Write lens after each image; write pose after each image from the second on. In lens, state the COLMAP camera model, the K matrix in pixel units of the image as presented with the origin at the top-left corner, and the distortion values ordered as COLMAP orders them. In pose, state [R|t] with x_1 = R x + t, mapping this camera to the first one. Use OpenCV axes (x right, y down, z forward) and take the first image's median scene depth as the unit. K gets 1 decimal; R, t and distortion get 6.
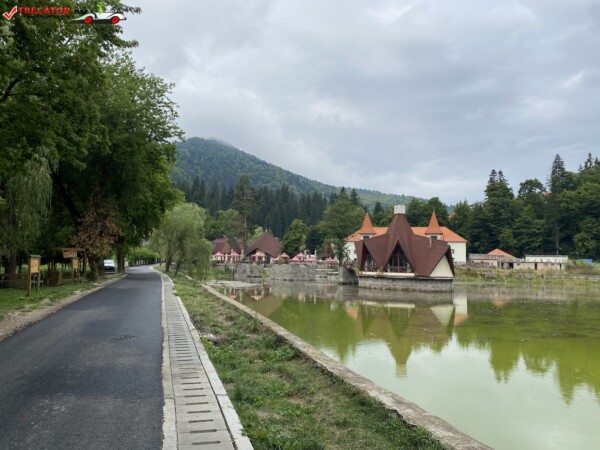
lens RADIAL K [[451.9, 0, 302.8], [0, 451.9, 222.9], [0, 0, 1]] dist [0.044721, -0.020128]
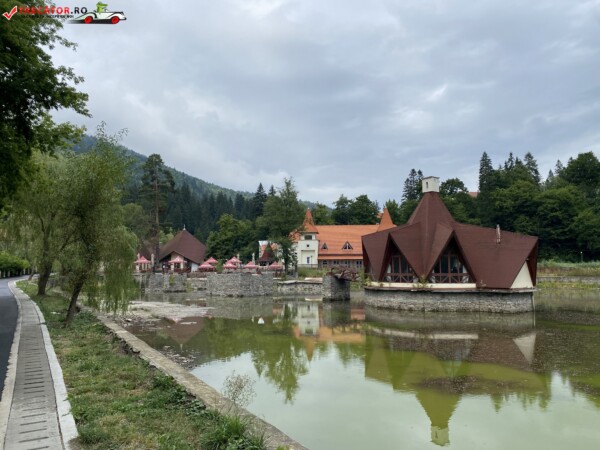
lens RADIAL K [[451.9, 0, 295.9], [0, 451.9, 230.1], [0, 0, 1]] dist [0.044721, -0.020128]
pose [[0.976476, -0.002846, 0.215606, -0.075854], [0.002042, 0.999990, 0.003954, 0.019841], [-0.215615, -0.003421, 0.976473, 0.255803]]
